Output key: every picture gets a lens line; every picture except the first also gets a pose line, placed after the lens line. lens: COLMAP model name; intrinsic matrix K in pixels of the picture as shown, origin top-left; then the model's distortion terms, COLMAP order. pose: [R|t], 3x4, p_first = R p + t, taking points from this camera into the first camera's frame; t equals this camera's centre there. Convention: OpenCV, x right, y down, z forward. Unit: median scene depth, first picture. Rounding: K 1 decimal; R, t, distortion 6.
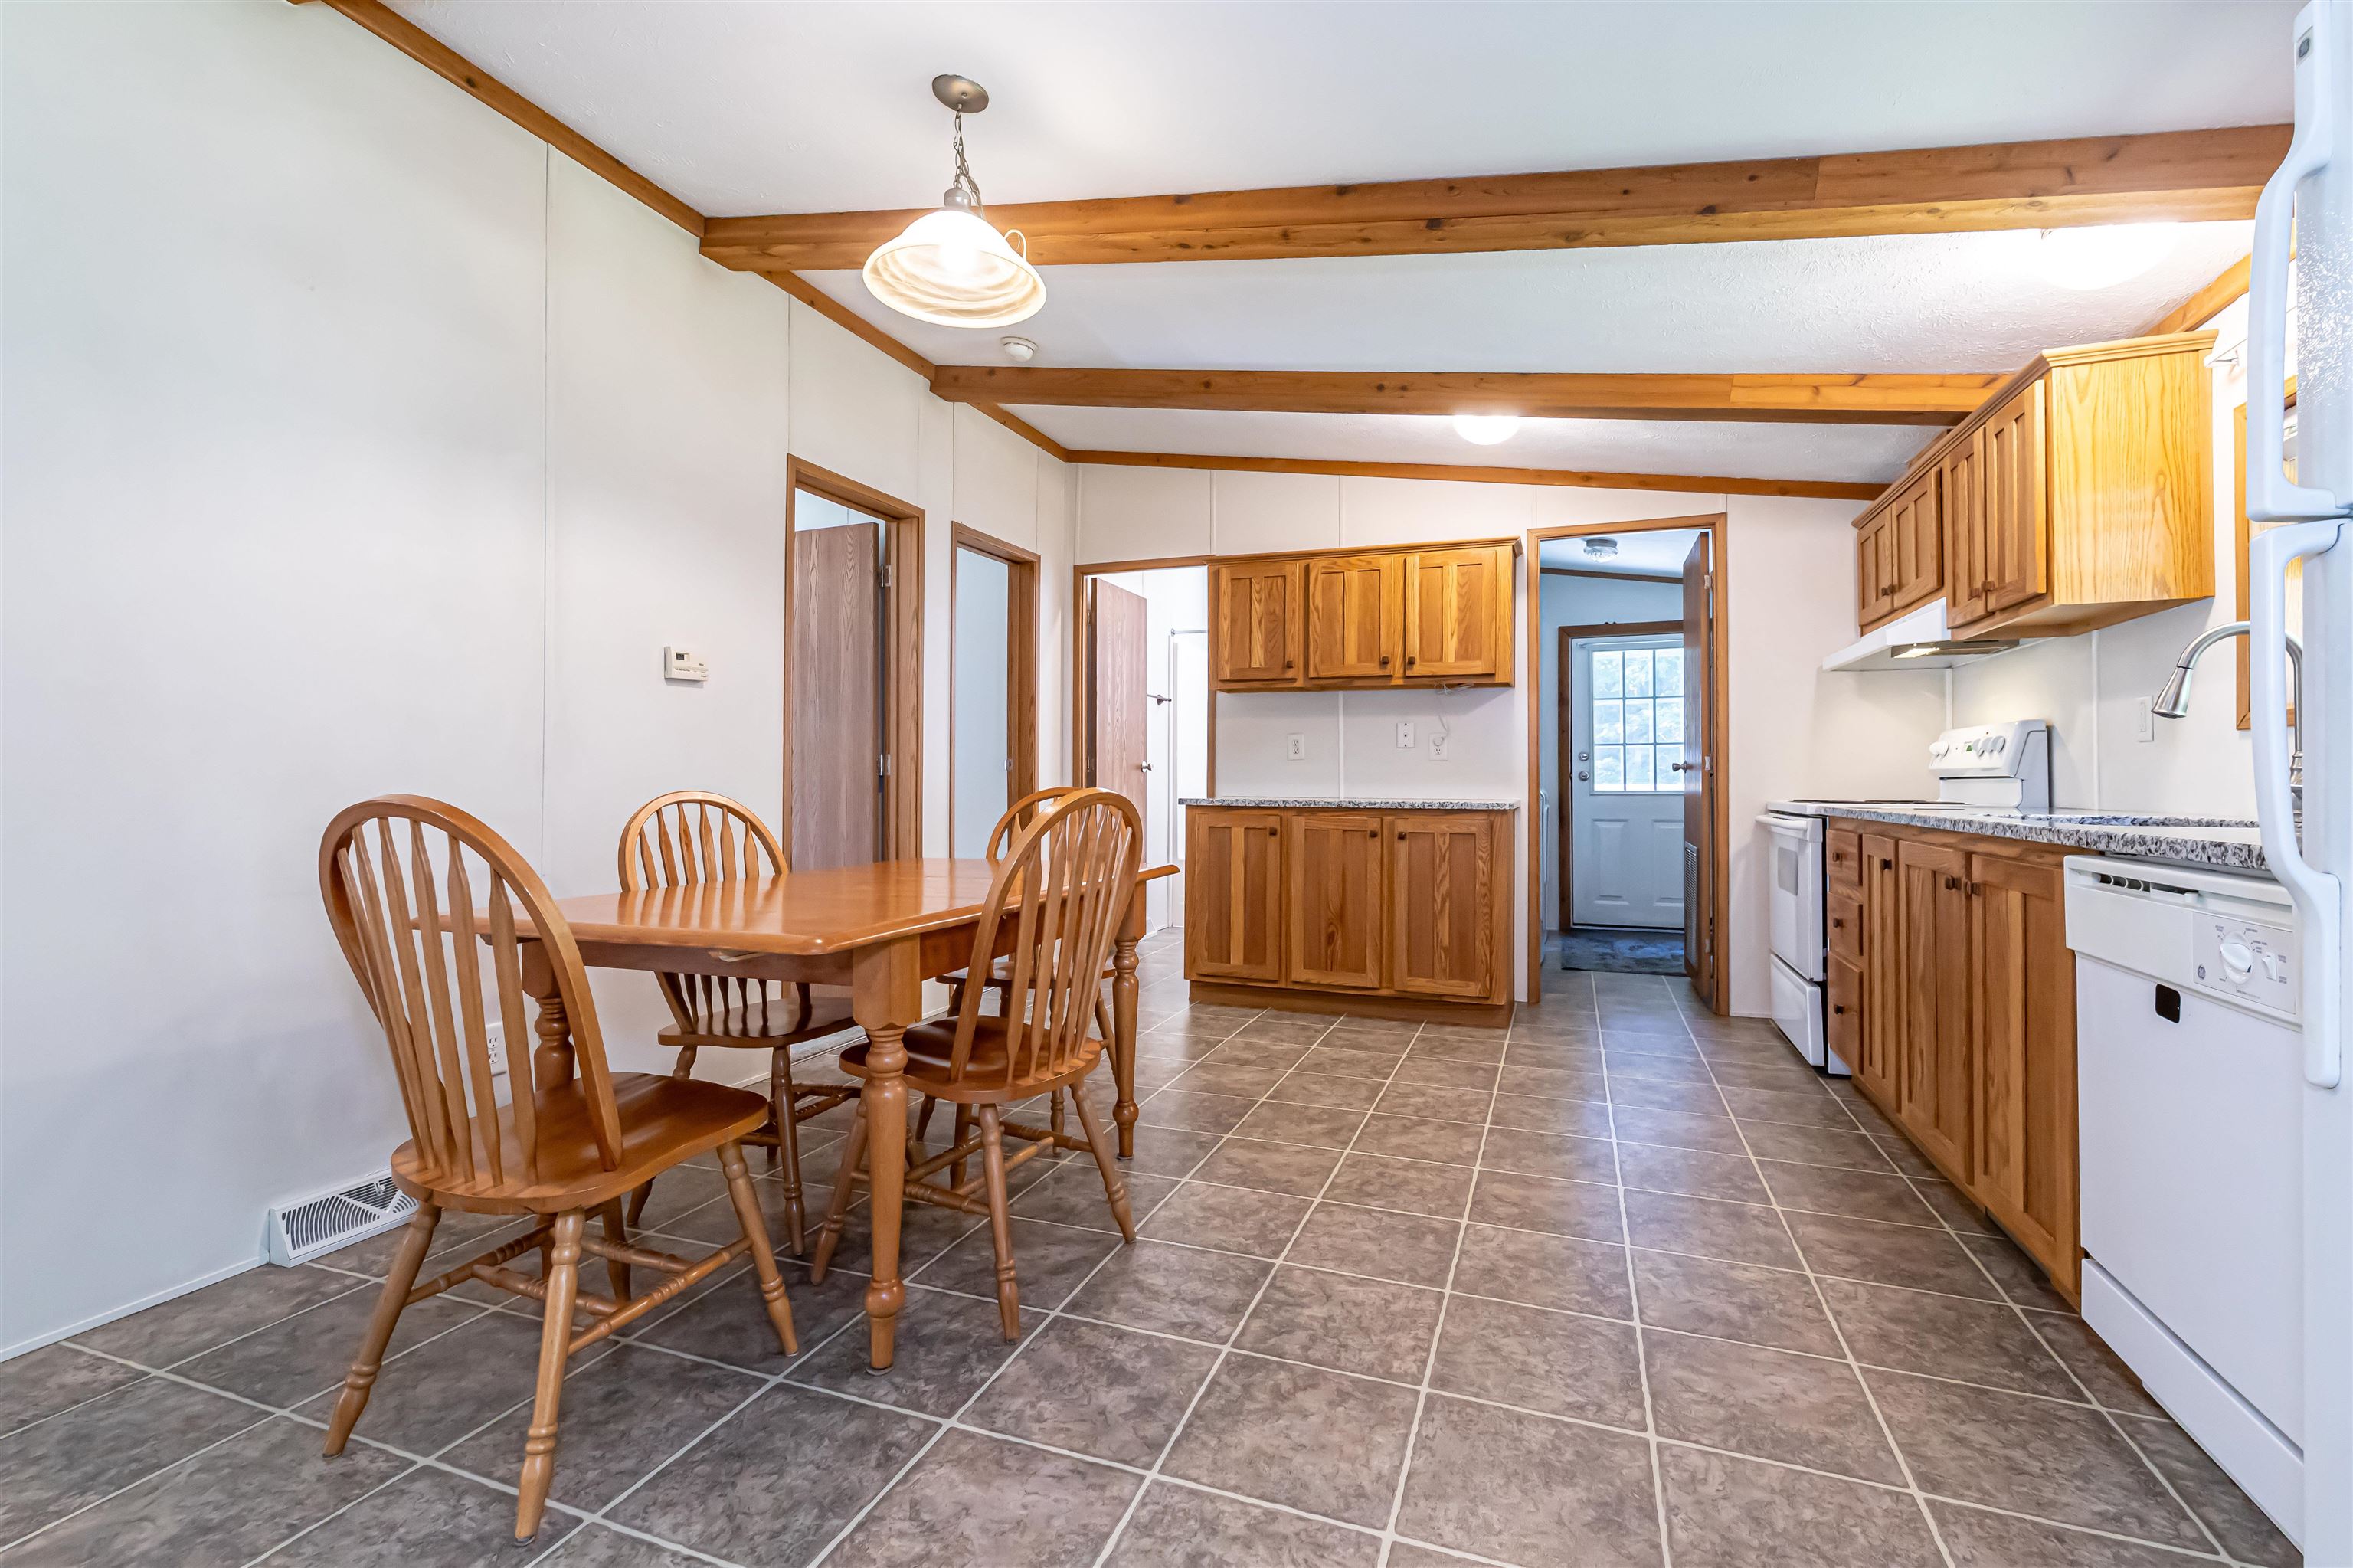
lens RADIAL K [[1007.7, 0, 1176.5], [0, 1007.7, 770.6], [0, 0, 1]] dist [0.000642, 0.000586]
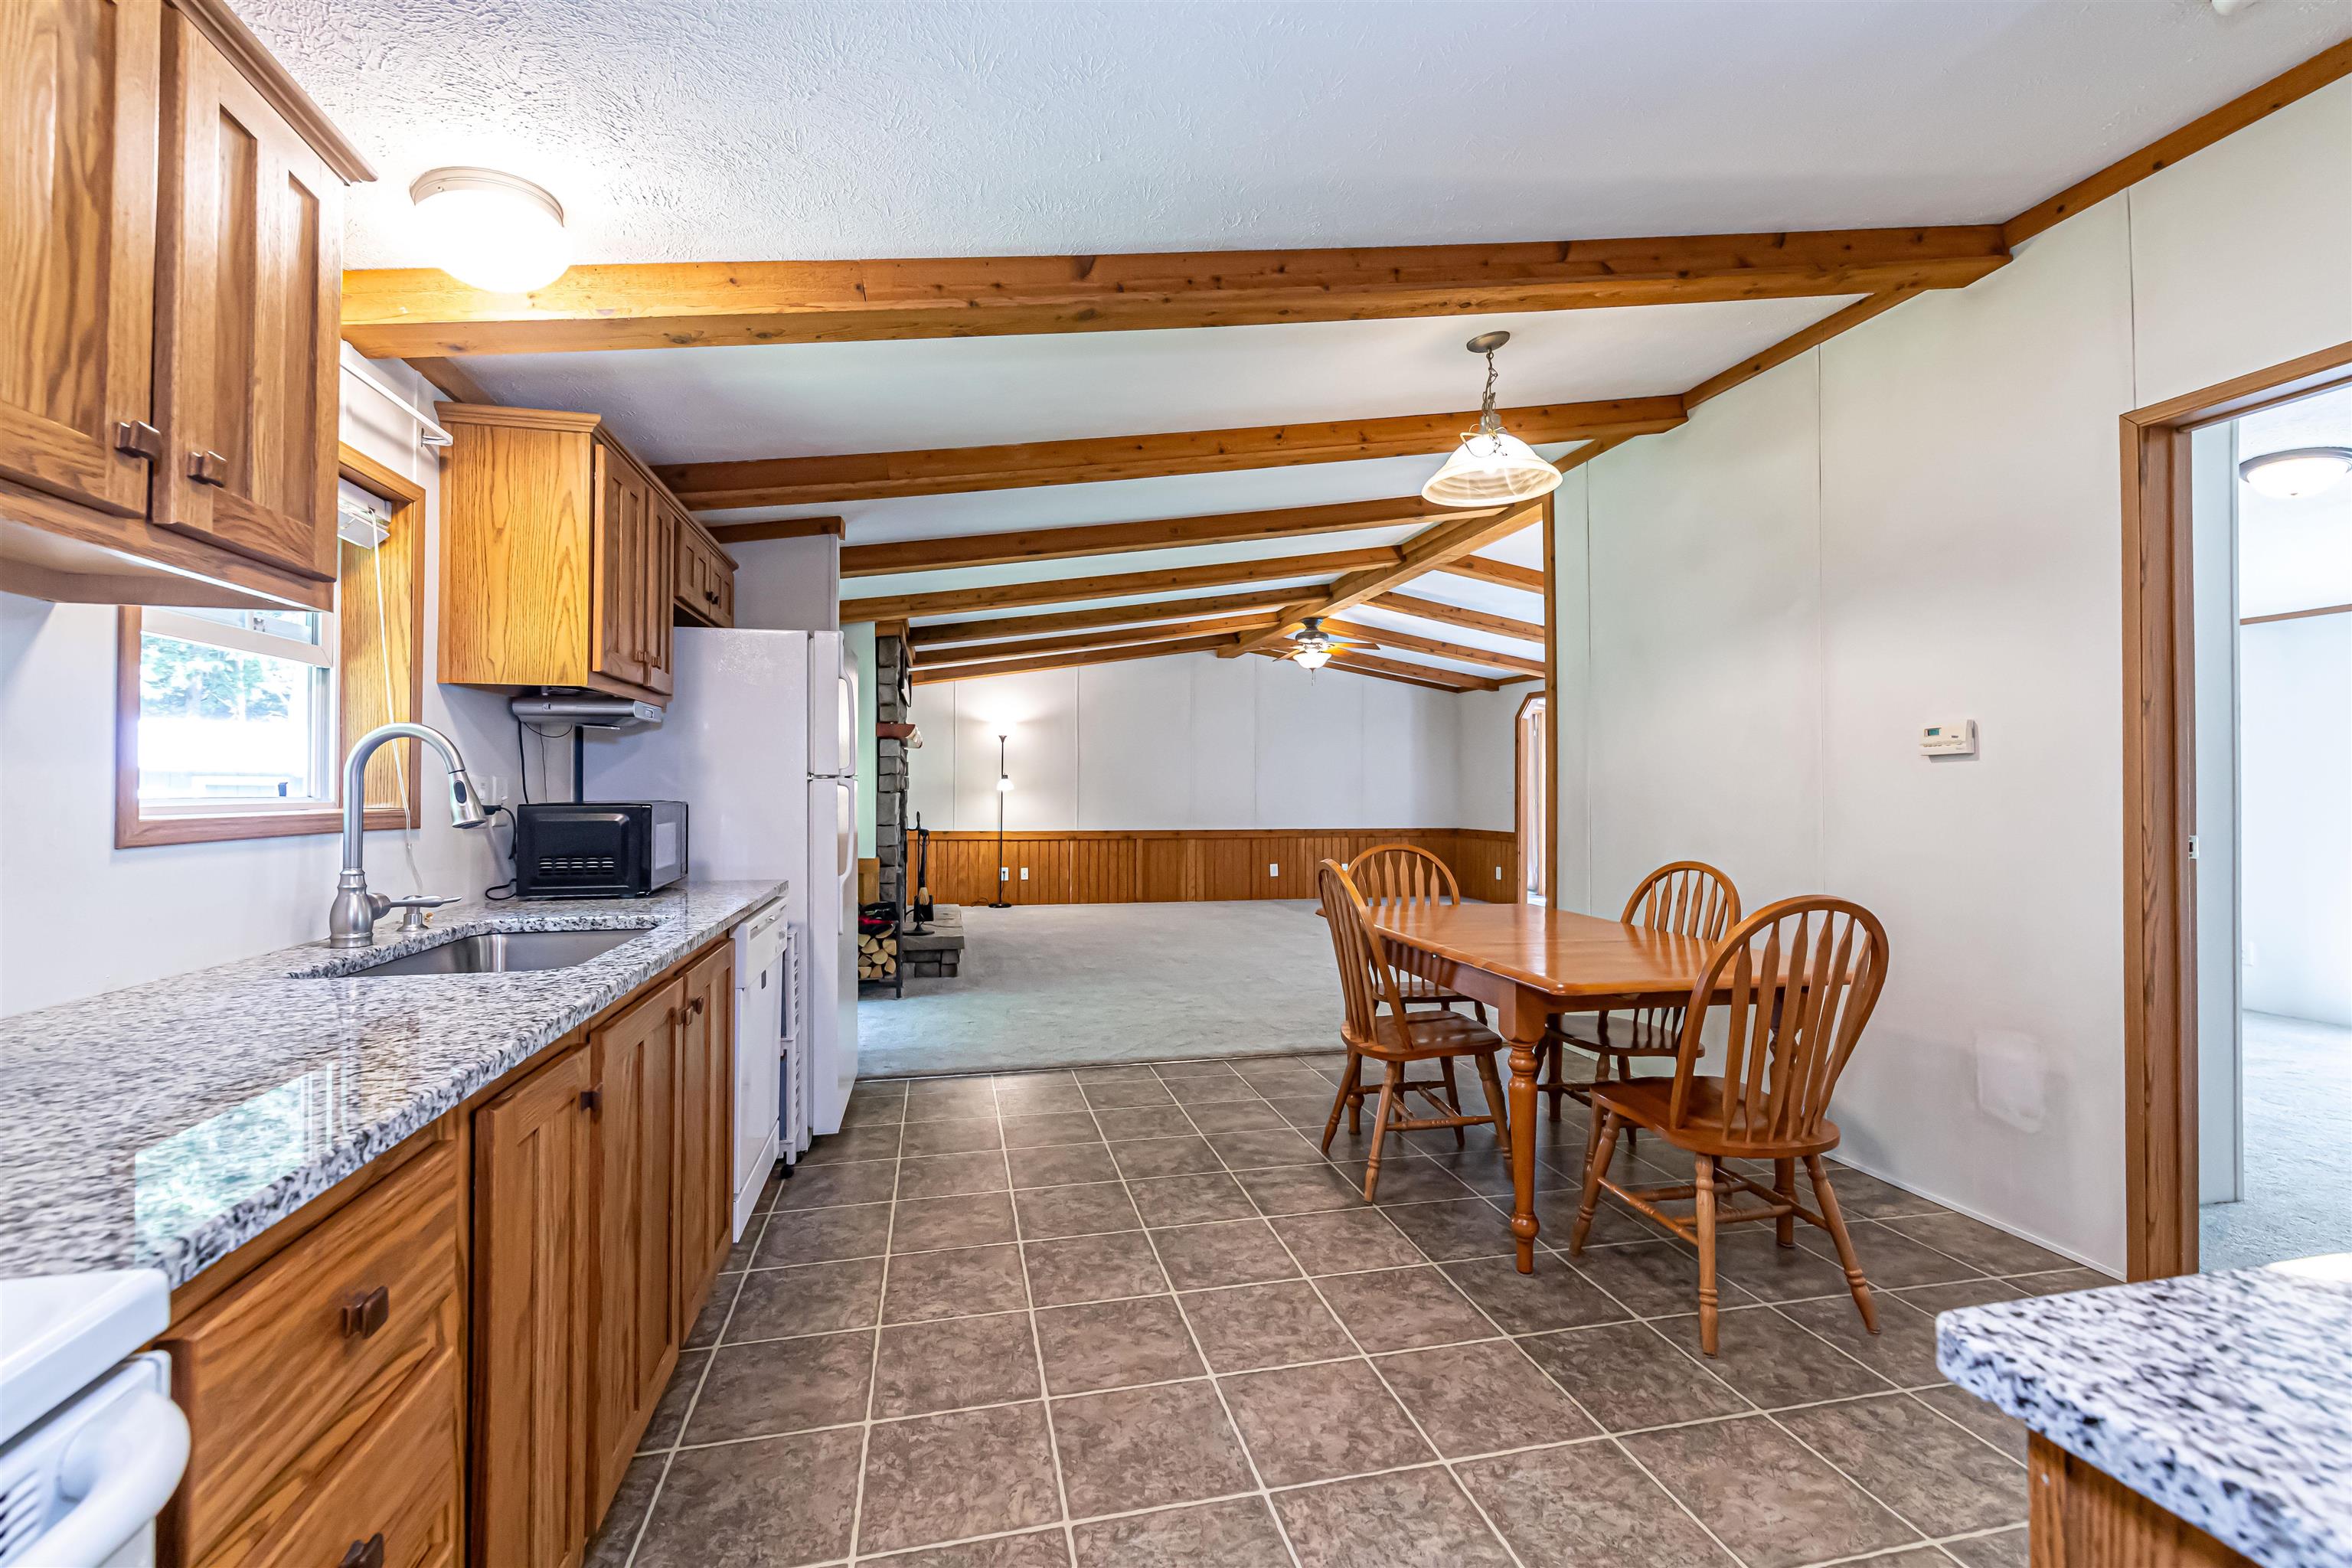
lens RADIAL K [[1007.3, 0, 1171.3], [0, 1007.3, 782.1], [0, 0, 1]] dist [0.000642, 0.000586]
pose [[-0.827949, -0.007611, -0.560752, 0.545742], [0.000748, 0.999892, -0.014677, -0.043012], [0.560803, -0.012571, -0.827854, 1.161613]]
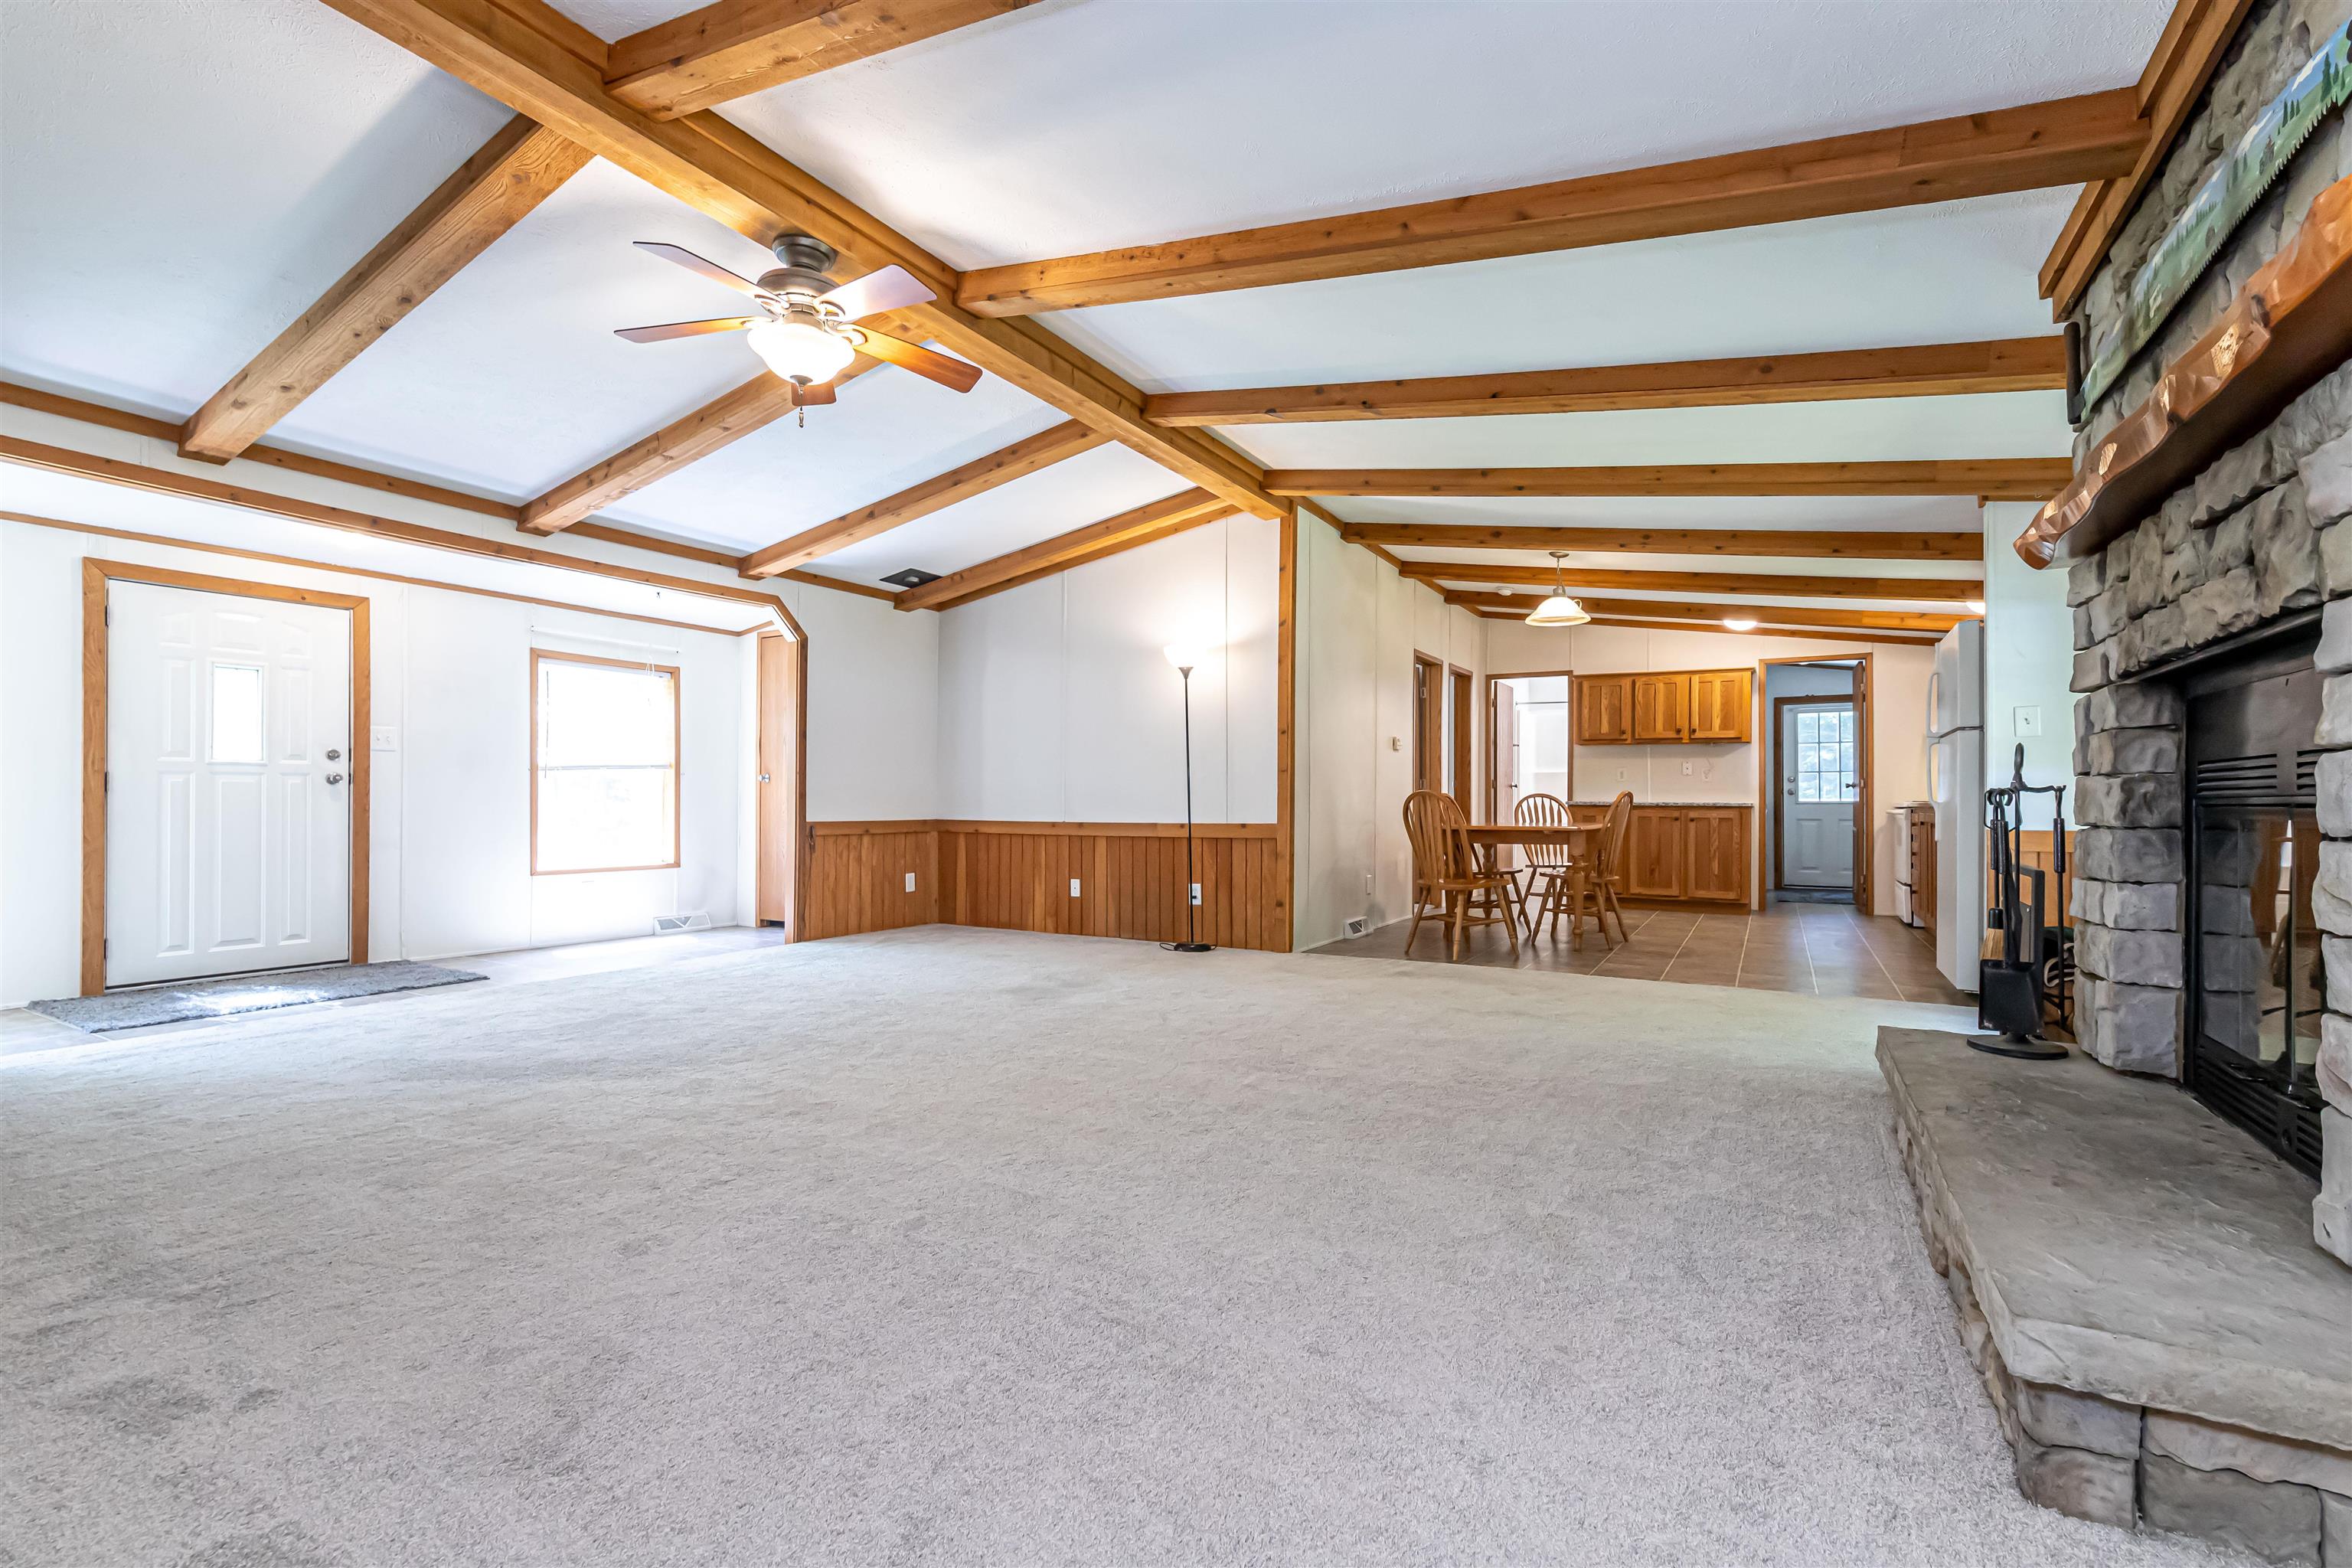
lens RADIAL K [[1007.3, 0, 1177.9], [0, 1007.3, 796.5], [0, 0, 1]] dist [0.000642, 0.000586]
pose [[0.986721, 0.000135, -0.162424, -0.445891], [0.000306, 0.999996, 0.002693, 0.012751], [0.162424, -0.002707, 0.986717, -1.107100]]
